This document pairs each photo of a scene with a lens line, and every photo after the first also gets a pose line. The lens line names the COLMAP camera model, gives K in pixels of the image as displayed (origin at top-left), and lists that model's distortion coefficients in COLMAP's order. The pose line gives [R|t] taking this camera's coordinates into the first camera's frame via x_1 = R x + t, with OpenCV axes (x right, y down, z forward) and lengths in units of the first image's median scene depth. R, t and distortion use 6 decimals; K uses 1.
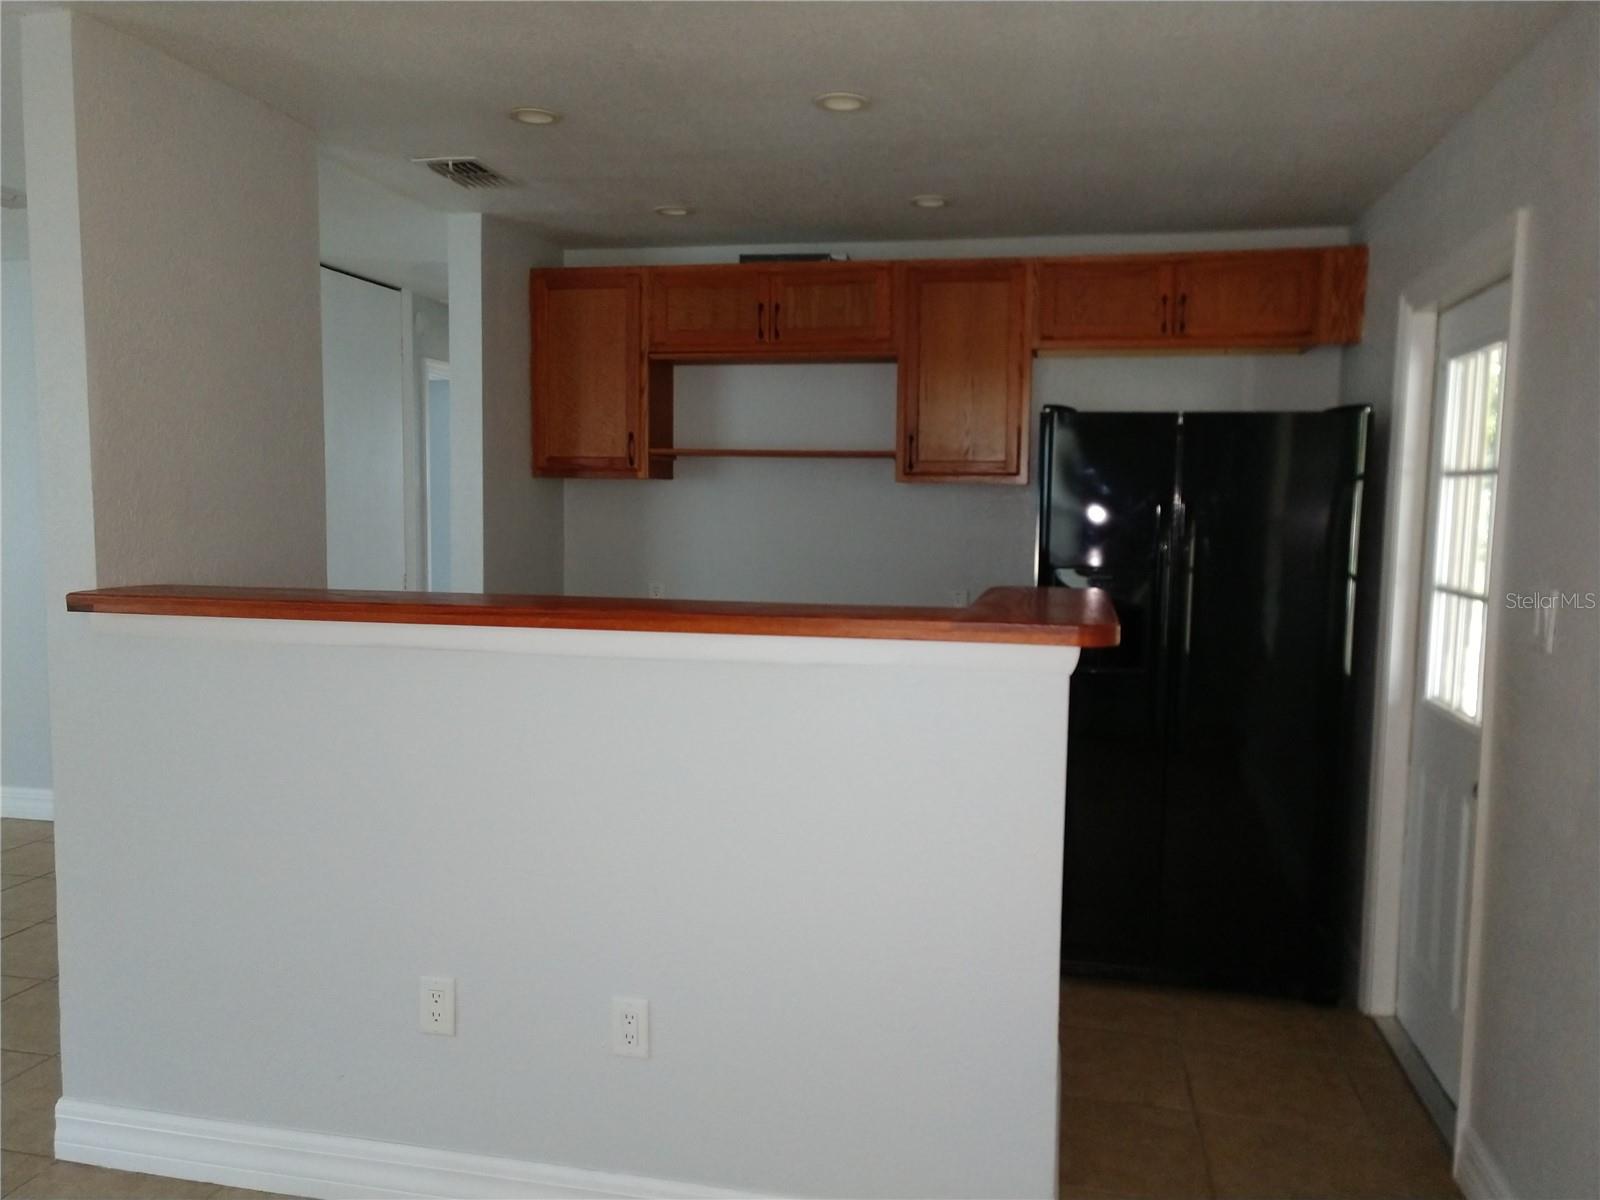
lens RADIAL K [[1205.5, 0, 808.5], [0, 1205.5, 595.8], [0, 0, 1]] dist [0.027020, -0.003063]
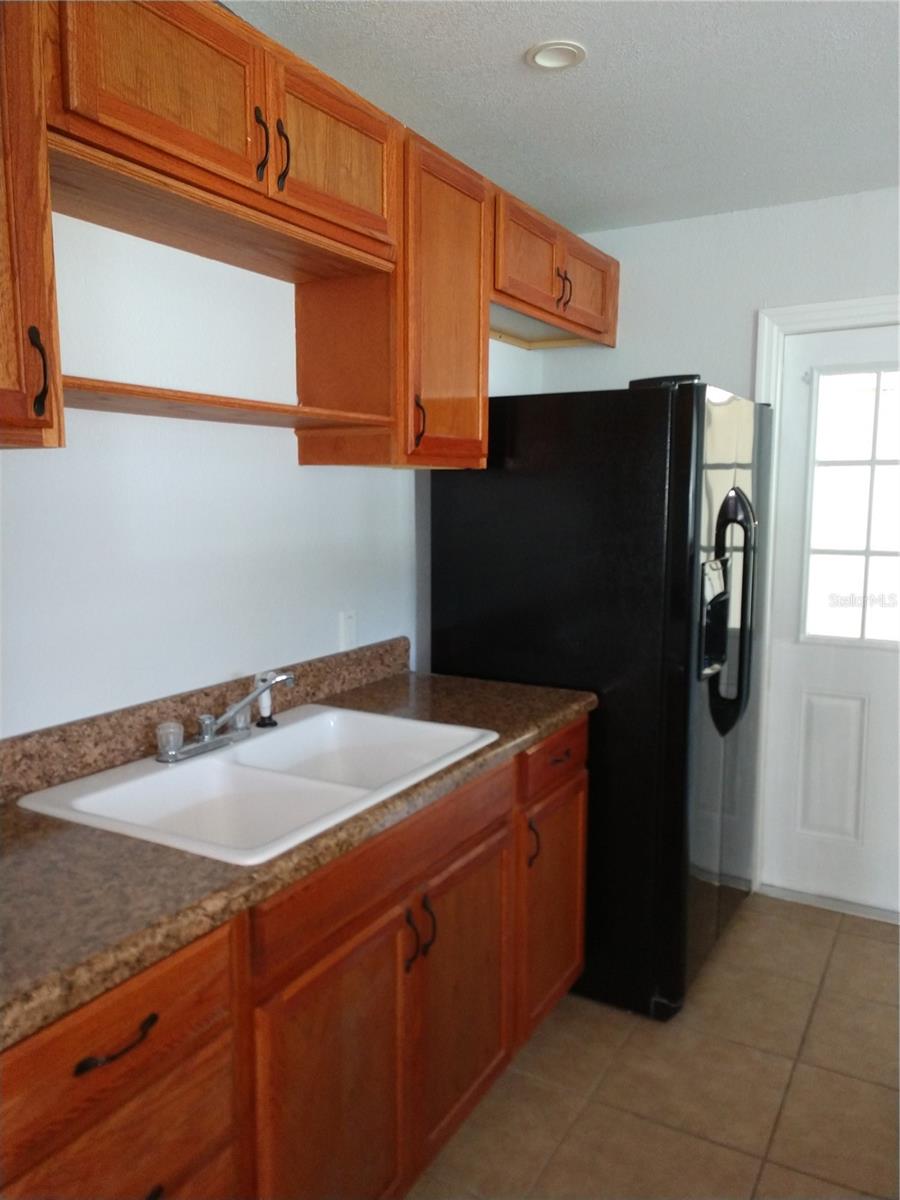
lens RADIAL K [[904.1, 0, 450.0], [0, 904.1, 600.0], [0, 0, 1]] dist [0.027020, -0.003063]
pose [[0.302013, -0.134164, 0.943816, -0.395671], [0.076061, 0.990282, 0.116430, -0.071939], [-0.950265, 0.036624, 0.309282, 0.785521]]
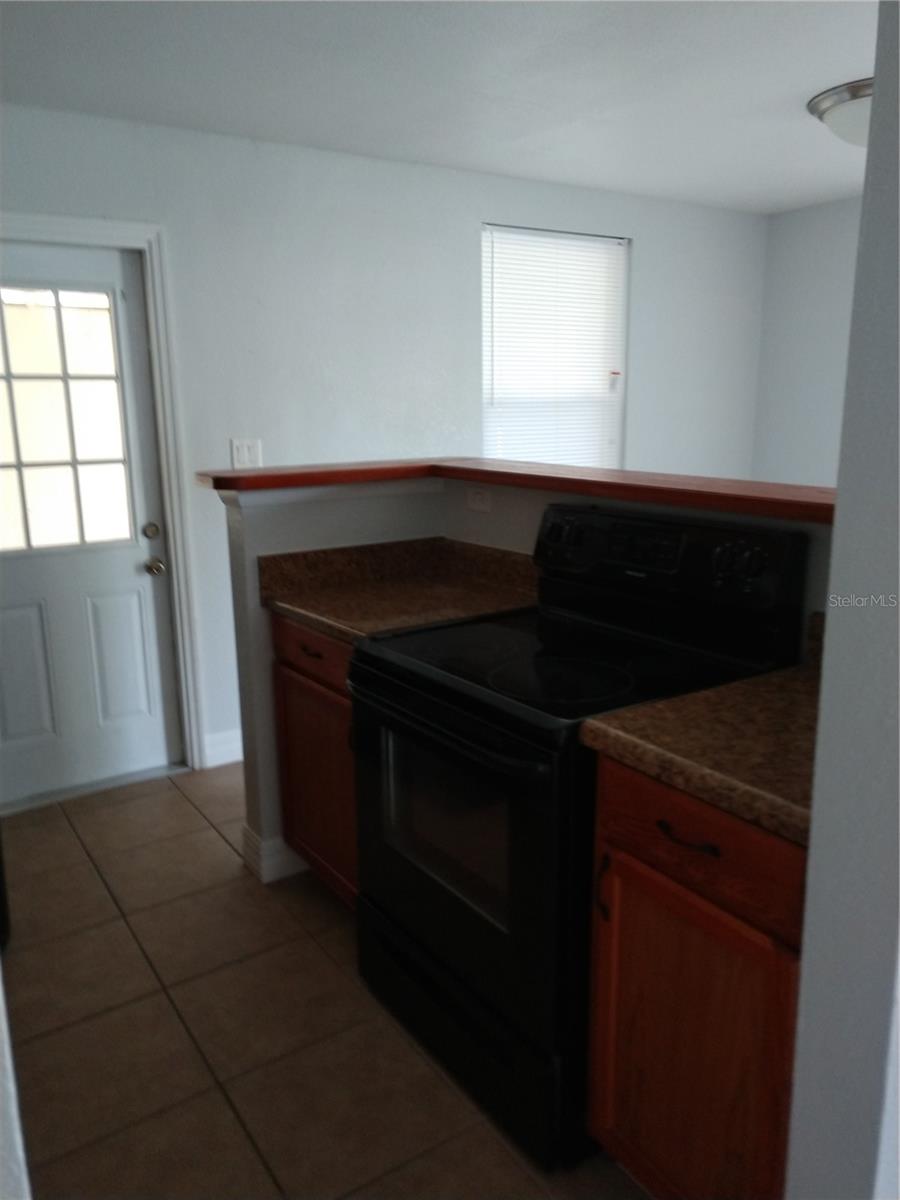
lens RADIAL K [[905.6, 0, 441.3], [0, 905.6, 595.9], [0, 0, 1]] dist [0.026671, -0.005389]
pose [[-0.719650, -0.155414, 0.676720, -0.391663], [0.052657, 0.959605, 0.276379, -0.085372], [-0.692337, 0.234530, -0.682396, 0.976230]]
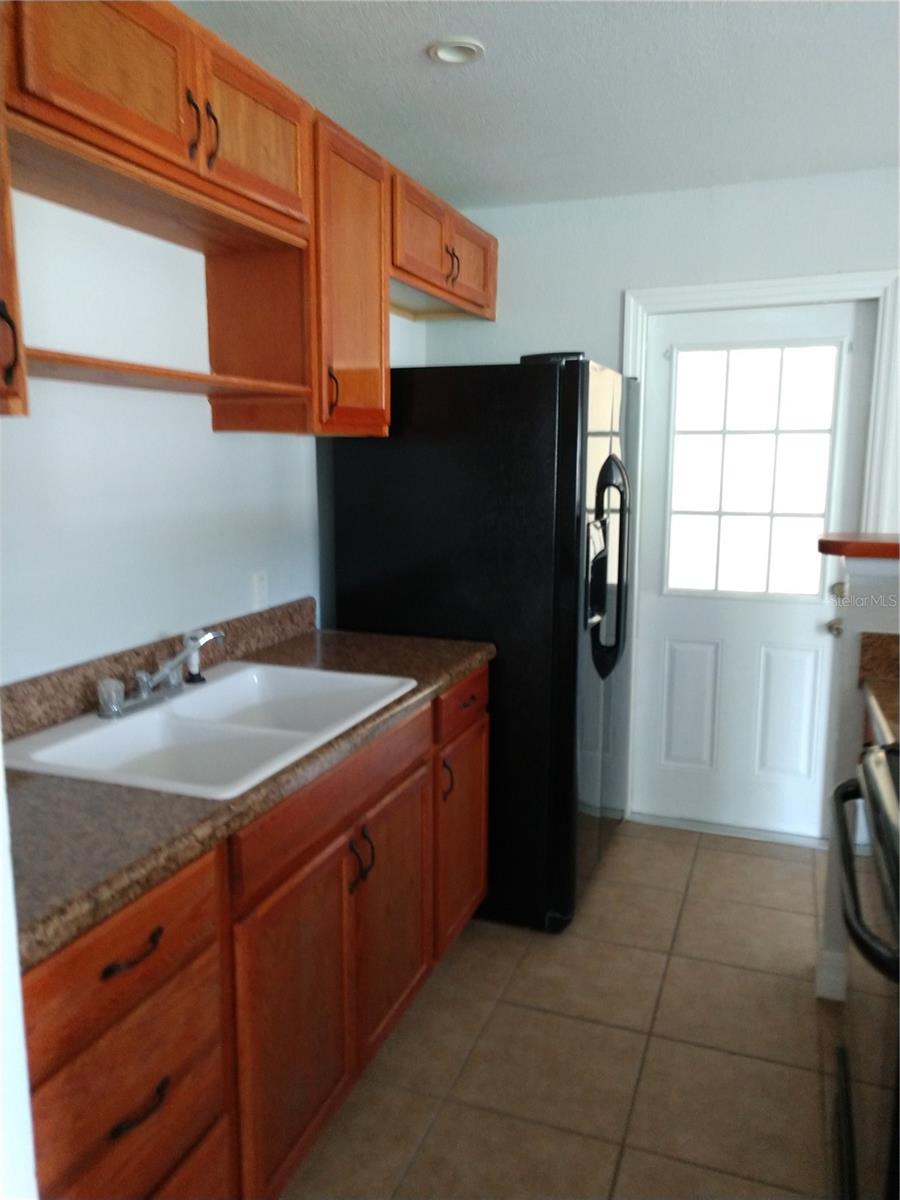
lens RADIAL K [[910.9, 0, 450.0], [0, 910.9, 600.0], [0, 0, 1]] dist [0.013217, -0.001061]
pose [[0.141190, -0.174844, 0.974420, -0.444530], [0.072727, 0.983453, 0.165927, -0.075954], [-0.987308, 0.047439, 0.151570, 0.809055]]
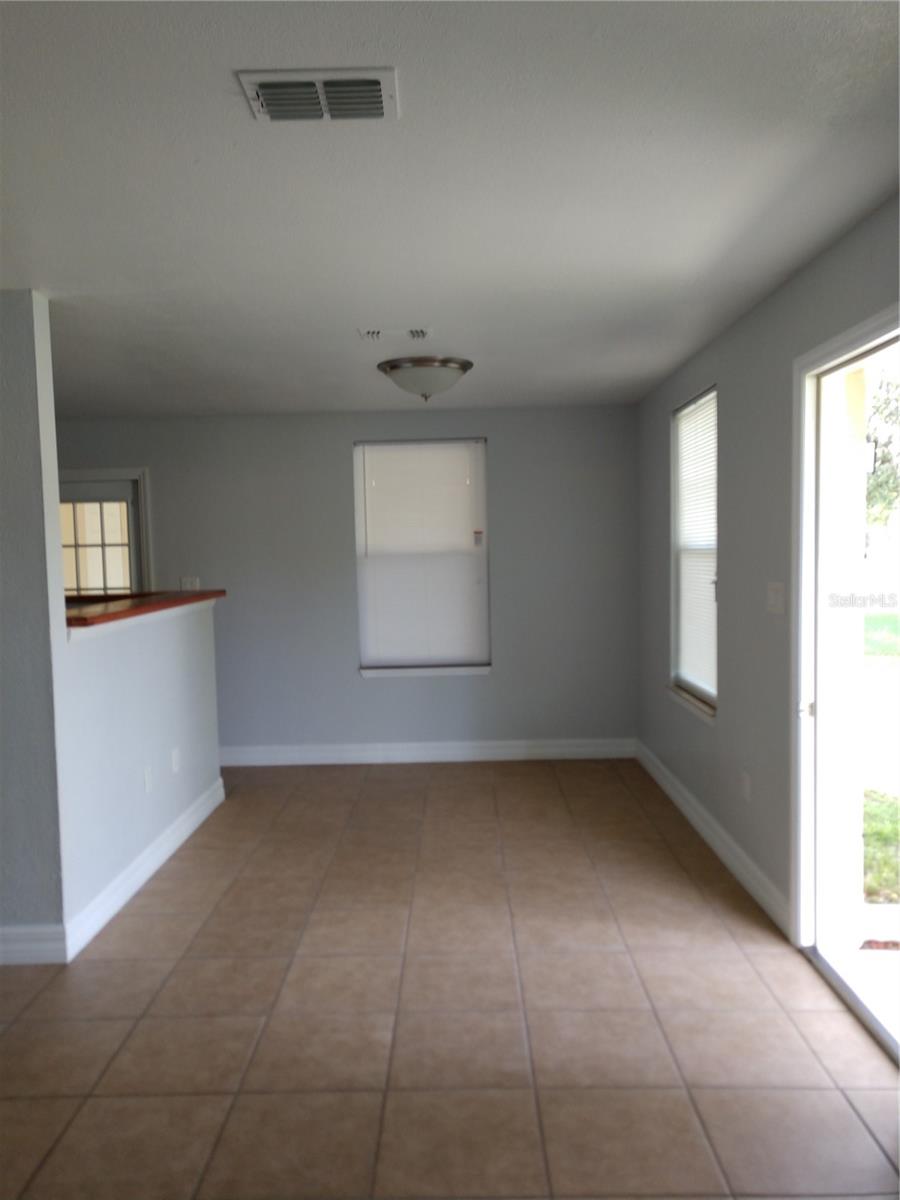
lens RADIAL K [[857.8, 0, 450.0], [0, 857.8, 600.0], [0, 0, 1]] dist [0.002240, -0.000805]
pose [[-0.208587, -0.065292, 0.975822, -1.061839], [0.094118, 0.991798, 0.086479, -0.049179], [-0.973465, 0.109881, -0.200731, 0.410883]]
